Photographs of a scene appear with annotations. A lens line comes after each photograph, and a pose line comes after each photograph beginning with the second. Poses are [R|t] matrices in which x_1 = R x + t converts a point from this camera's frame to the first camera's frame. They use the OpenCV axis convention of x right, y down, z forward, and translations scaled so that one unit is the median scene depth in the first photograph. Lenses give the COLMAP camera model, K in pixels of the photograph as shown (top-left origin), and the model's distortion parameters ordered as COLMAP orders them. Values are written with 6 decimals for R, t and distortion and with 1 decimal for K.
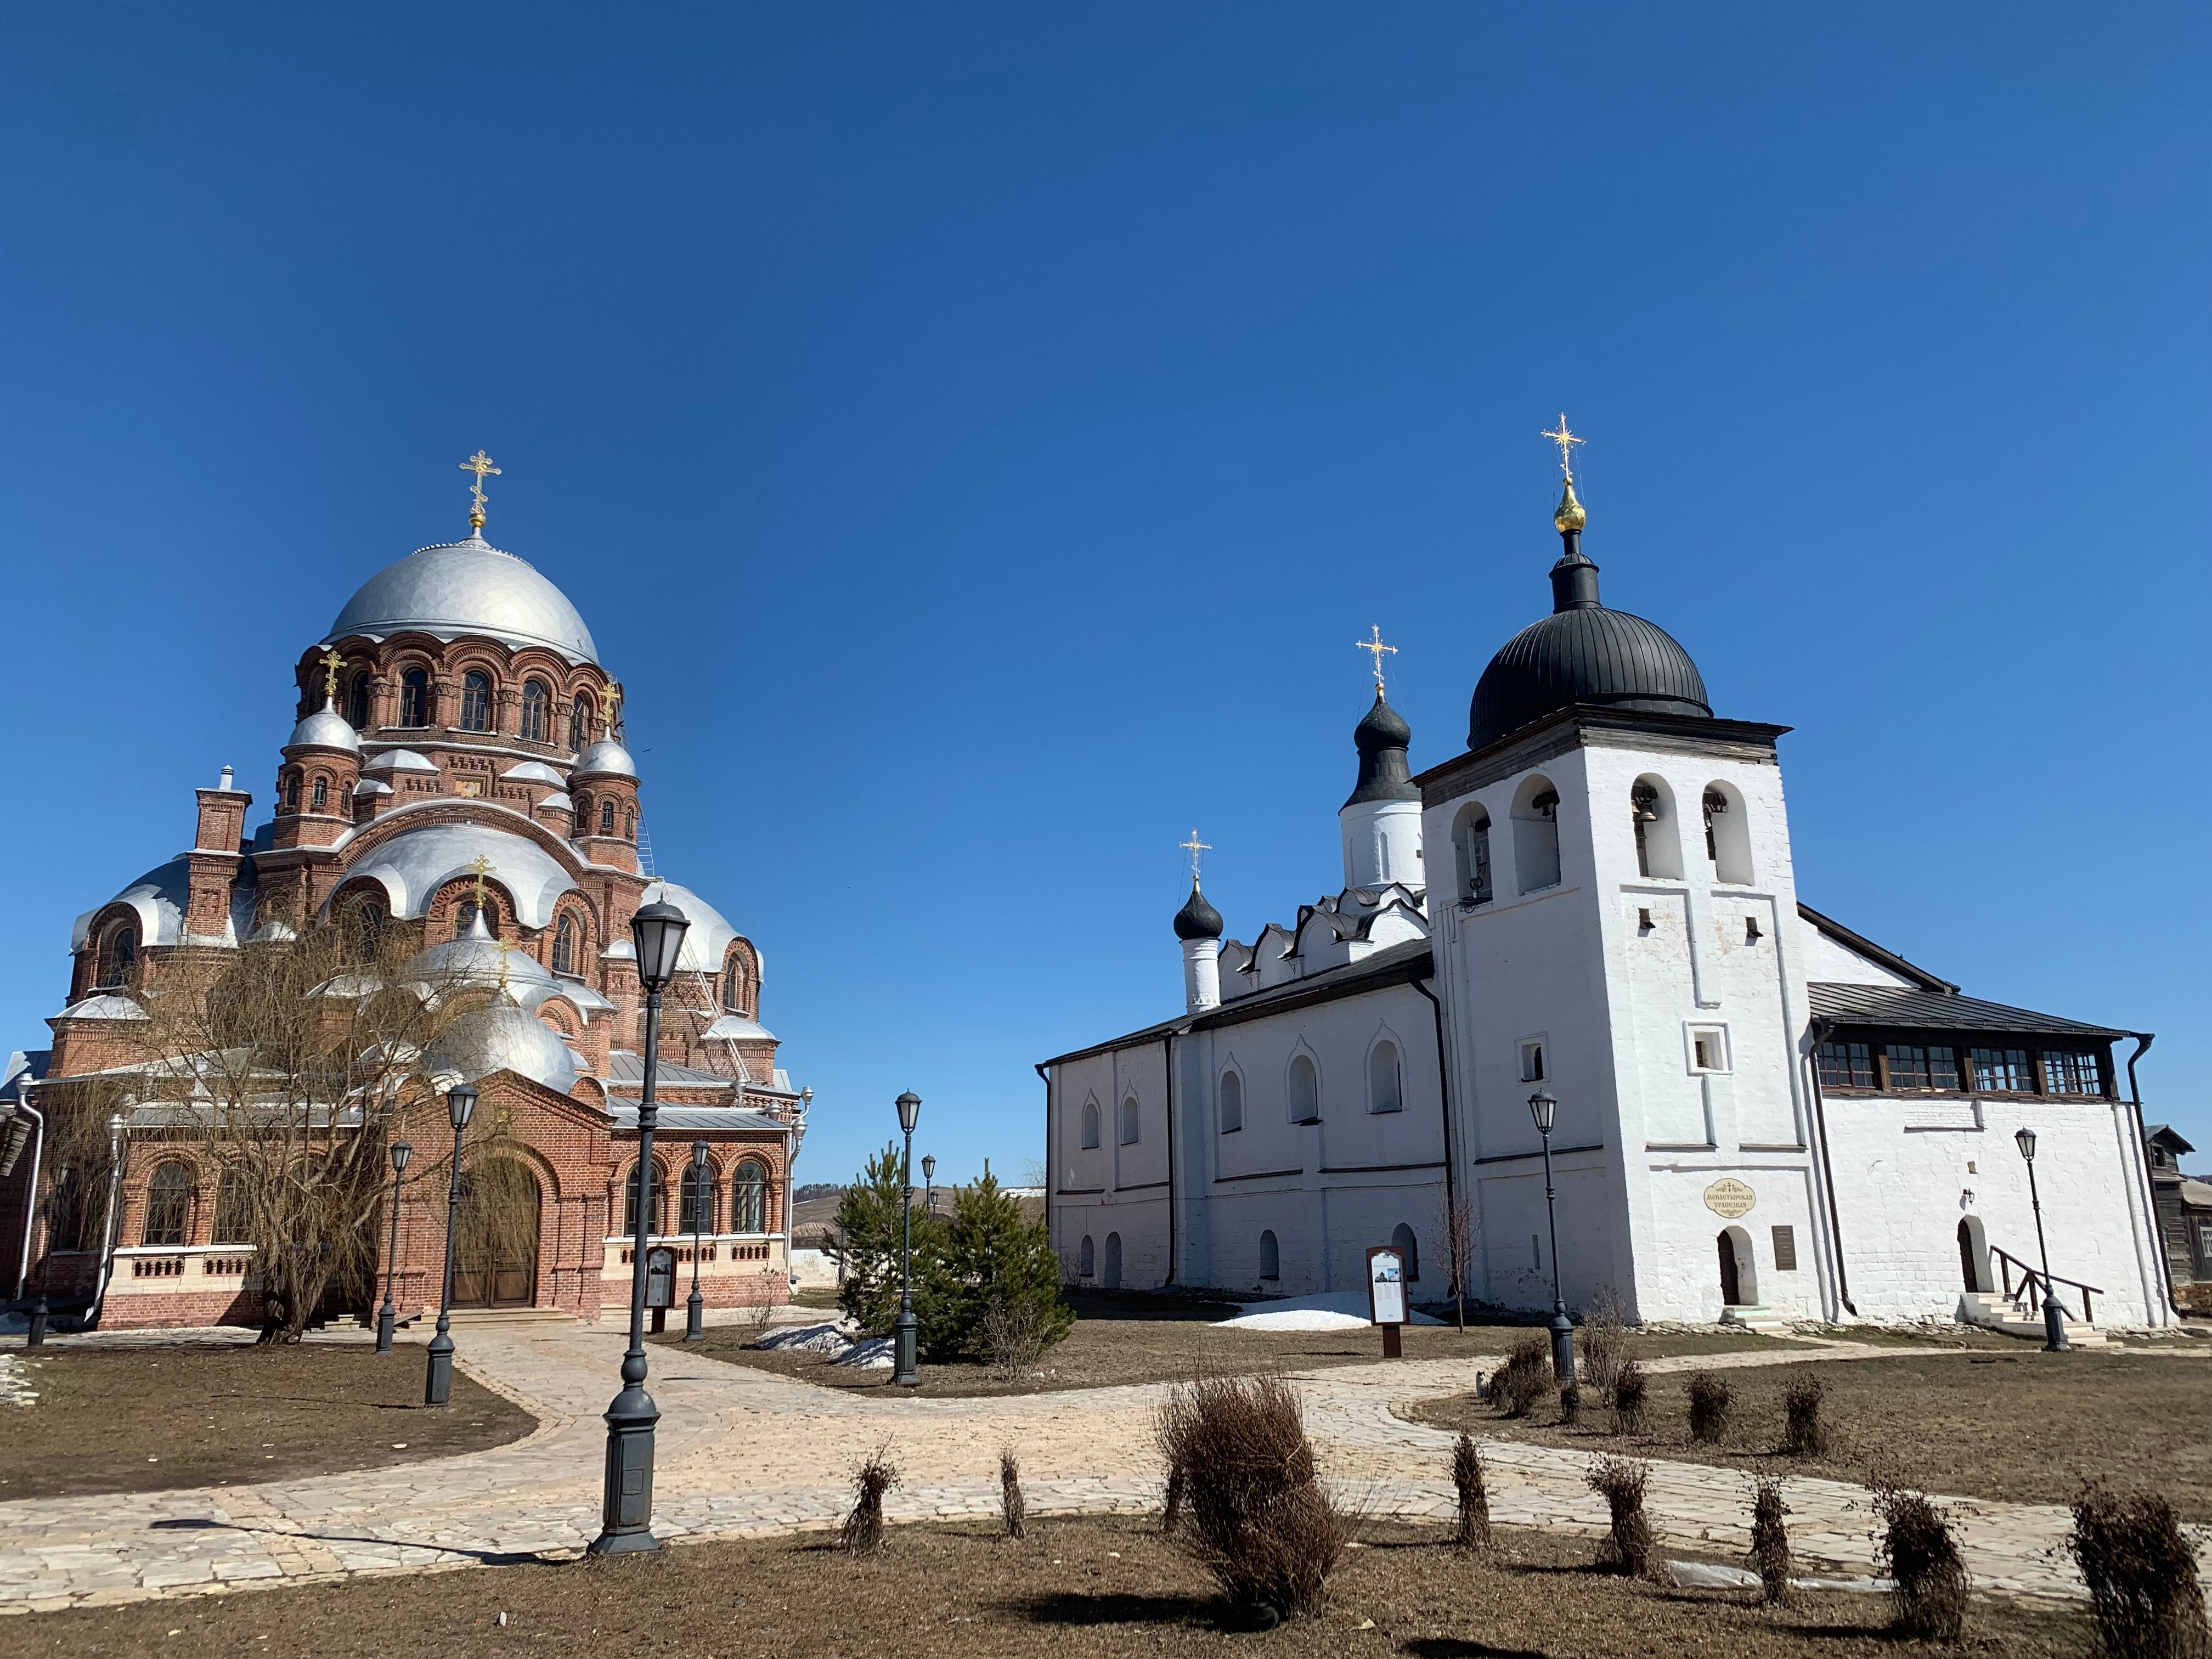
lens RADIAL K [[1691.3, 0, 1117.5], [0, 1691.3, 807.5], [0, 0, 1]] dist [0.055484, -0.068282]
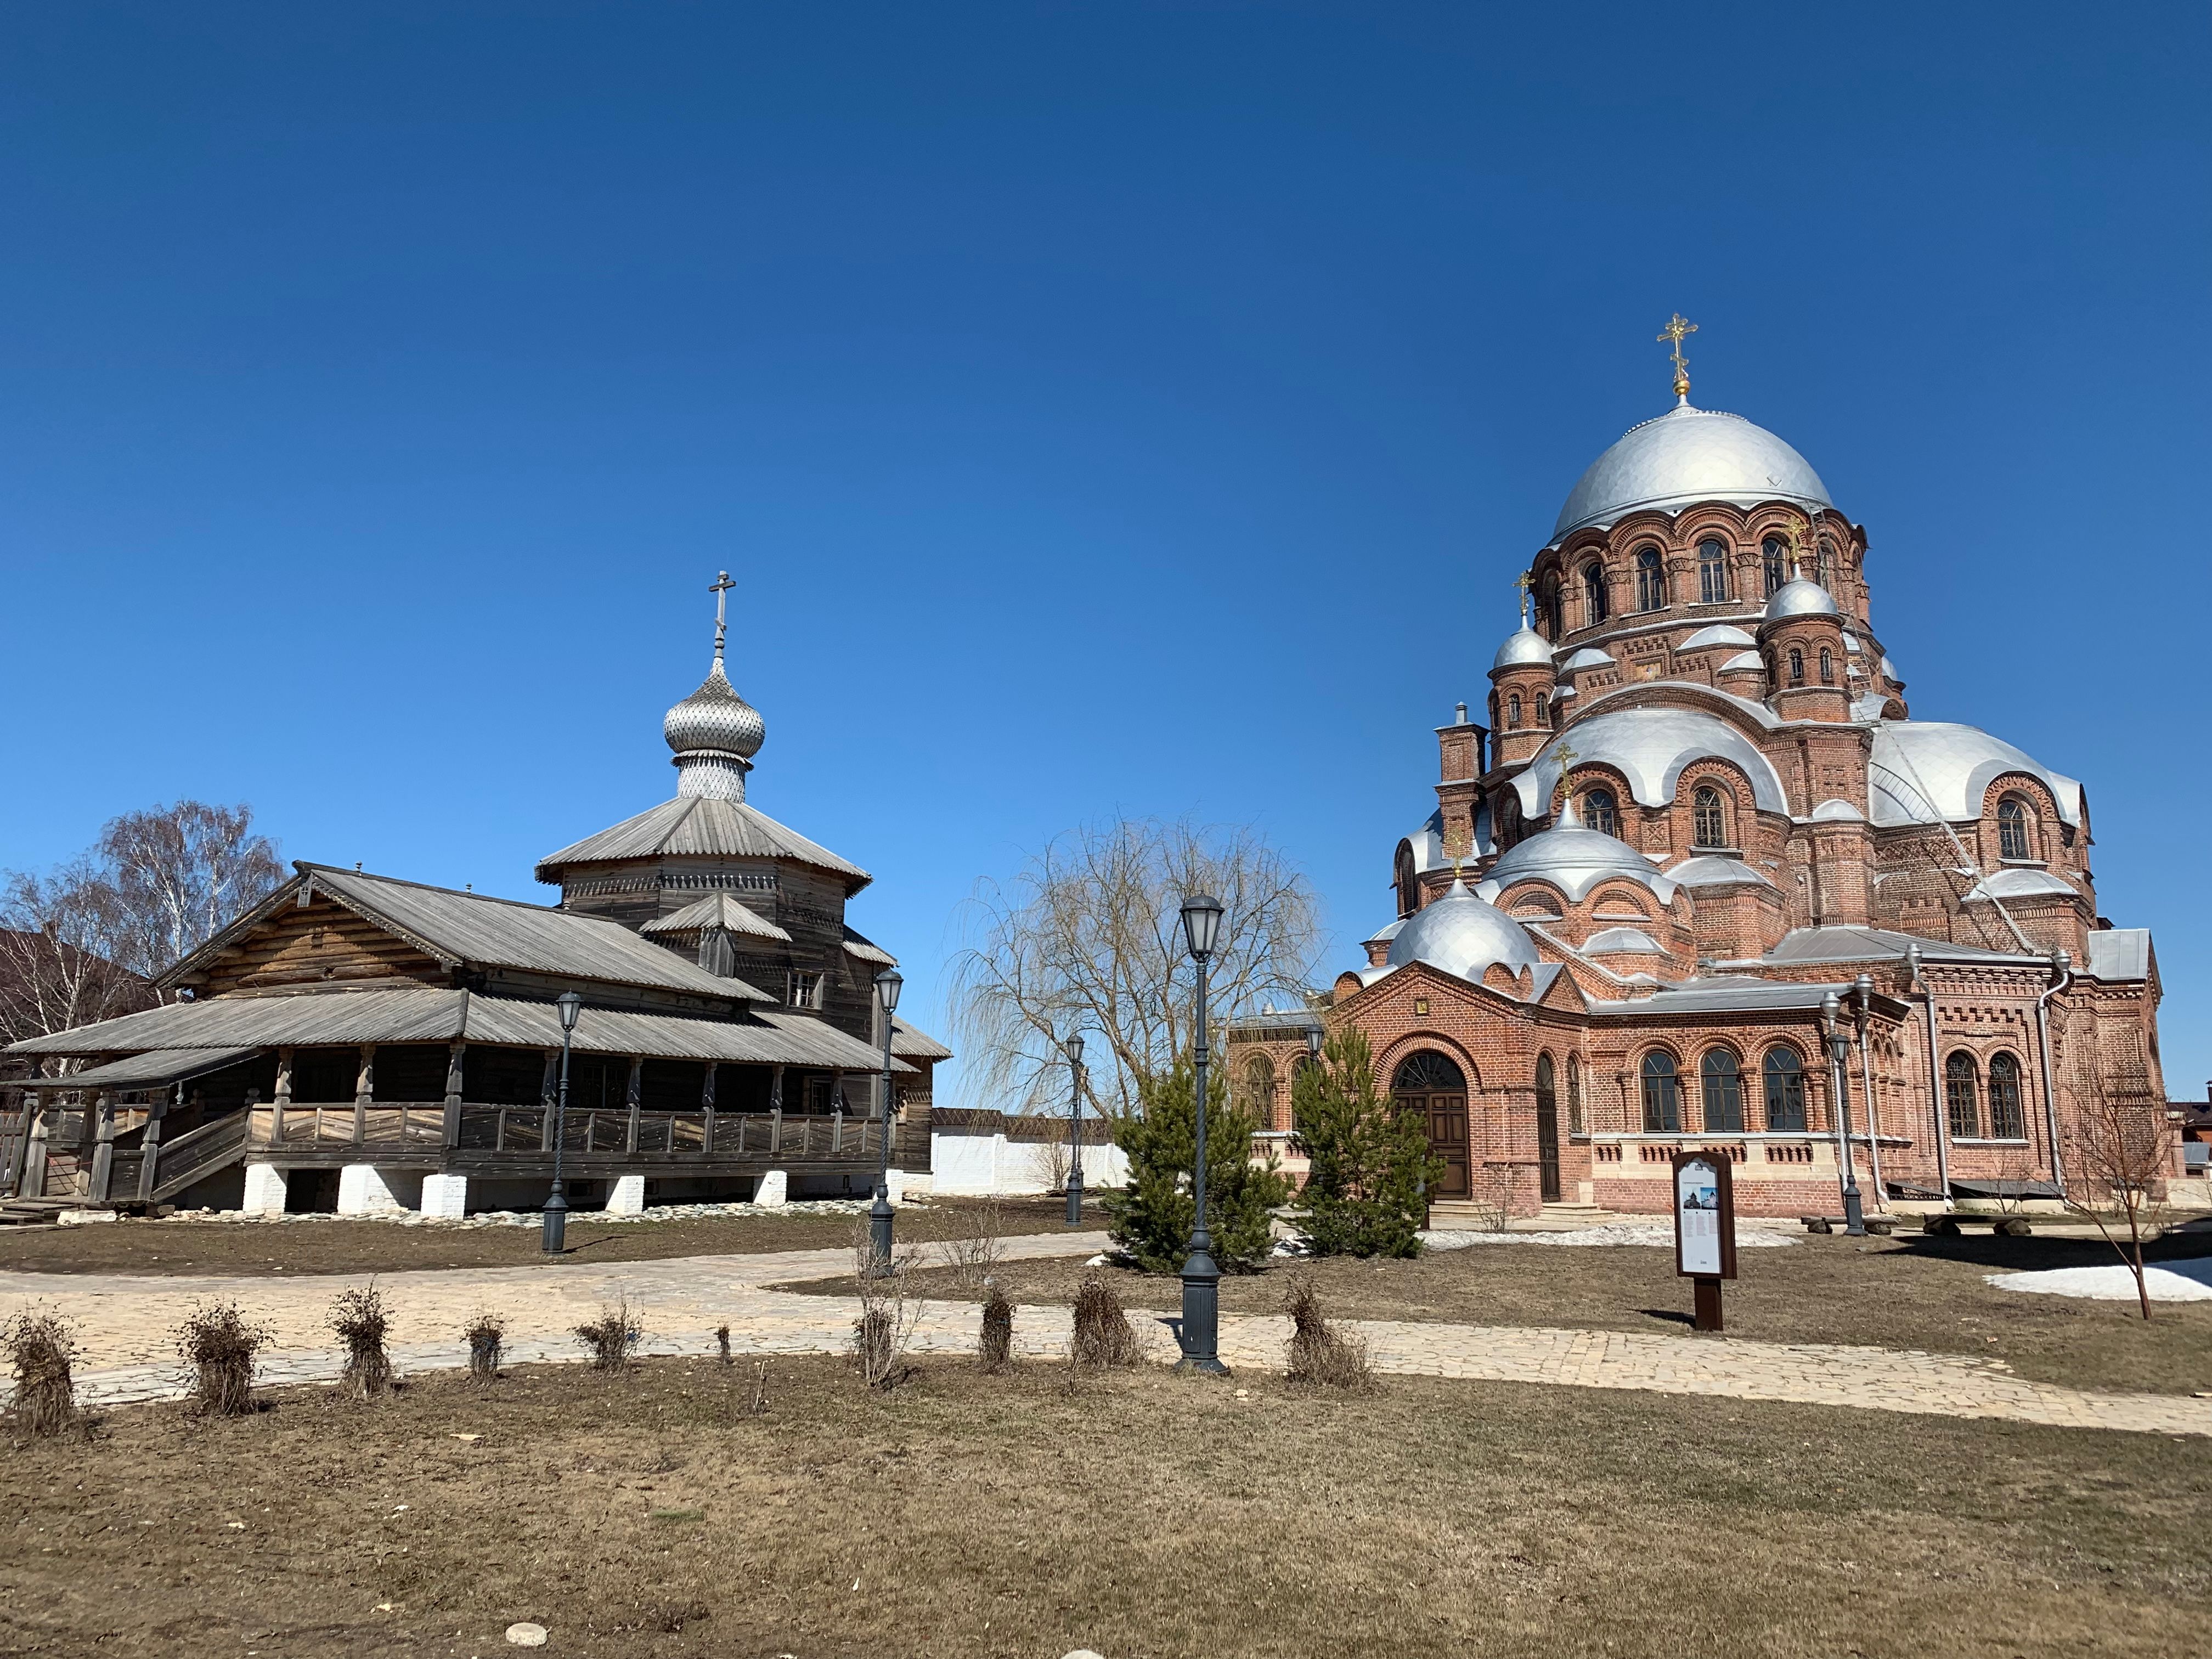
lens RADIAL K [[1691.3, 0, 1098.7], [0, 1691.3, 796.0], [0, 0, 1]] dist [0.055484, -0.068282]
pose [[0.473322, -0.160230, -0.866194, 0.330778], [0.201290, 0.976975, -0.070730, 0.071404], [0.857583, -0.140878, 0.494676, 0.283407]]
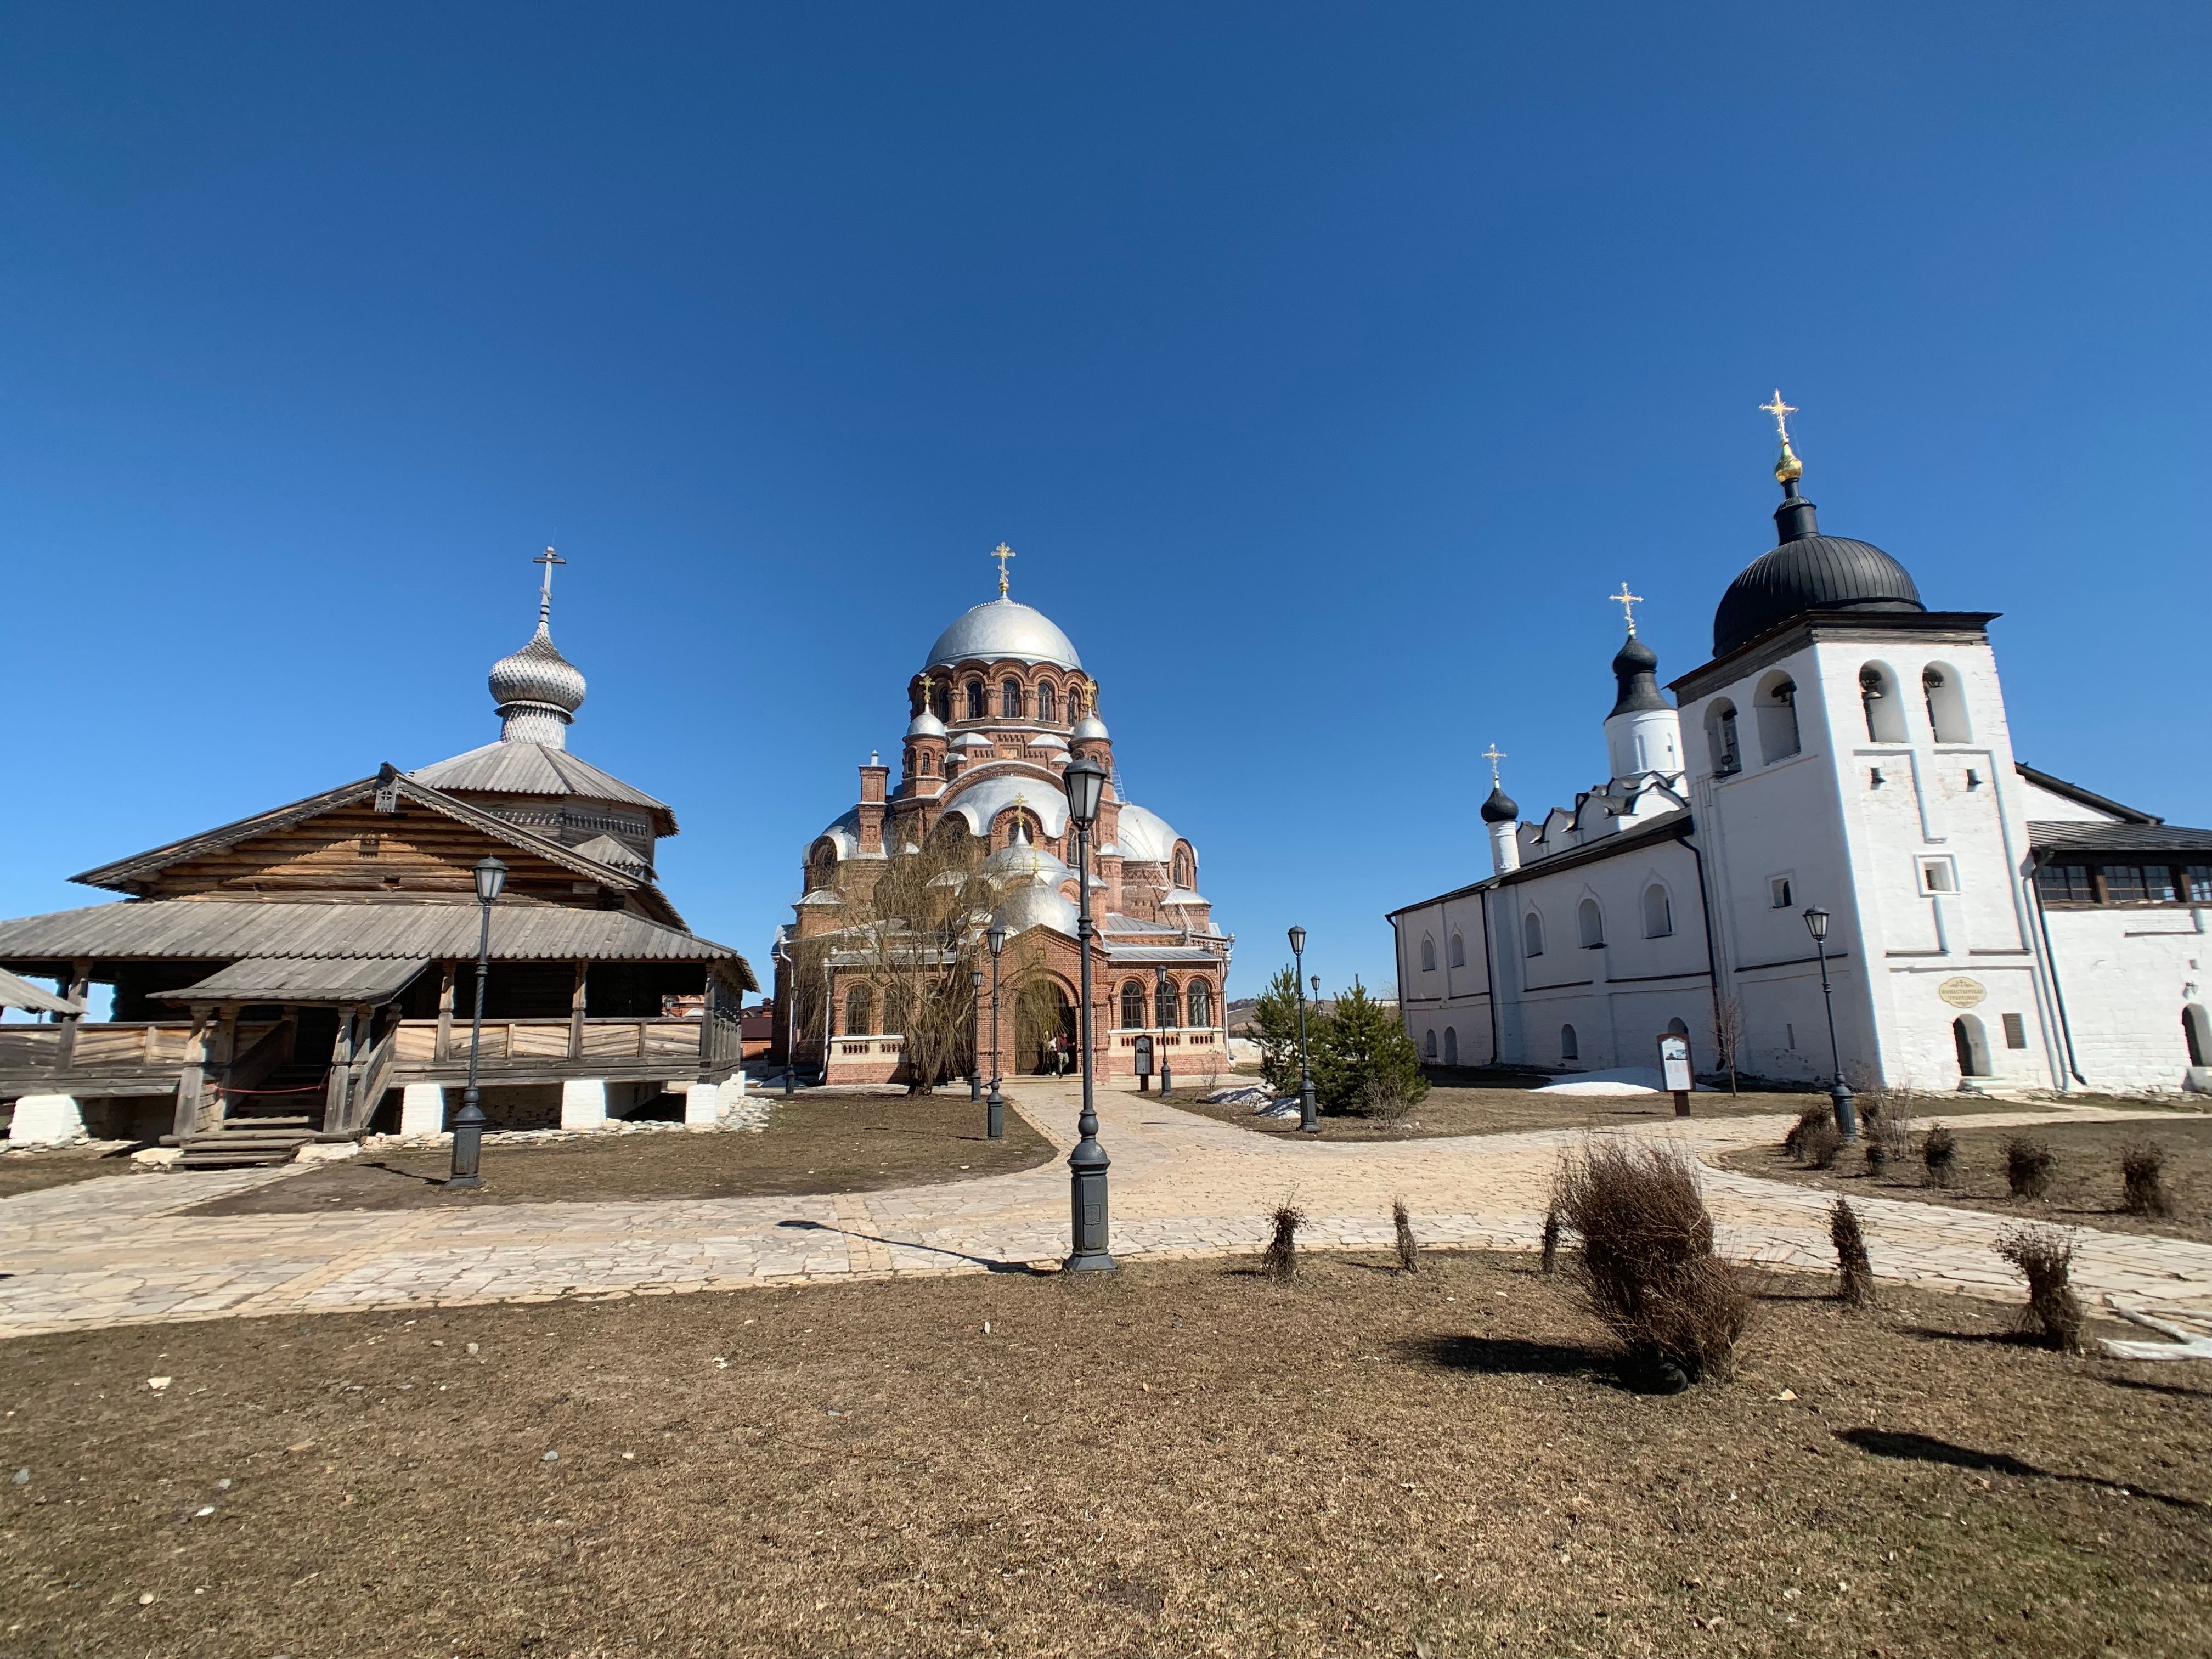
lens RADIAL K [[1091.5, 0, 1116.1], [0, 1091.5, 817.8], [0, 0, 1]] dist [-0.009851, -0.001892]
pose [[0.958544, -0.059725, -0.278614, -0.005133], [0.074609, 0.996280, 0.043118, 0.013426], [0.275002, -0.062117, 0.959435, 0.047636]]
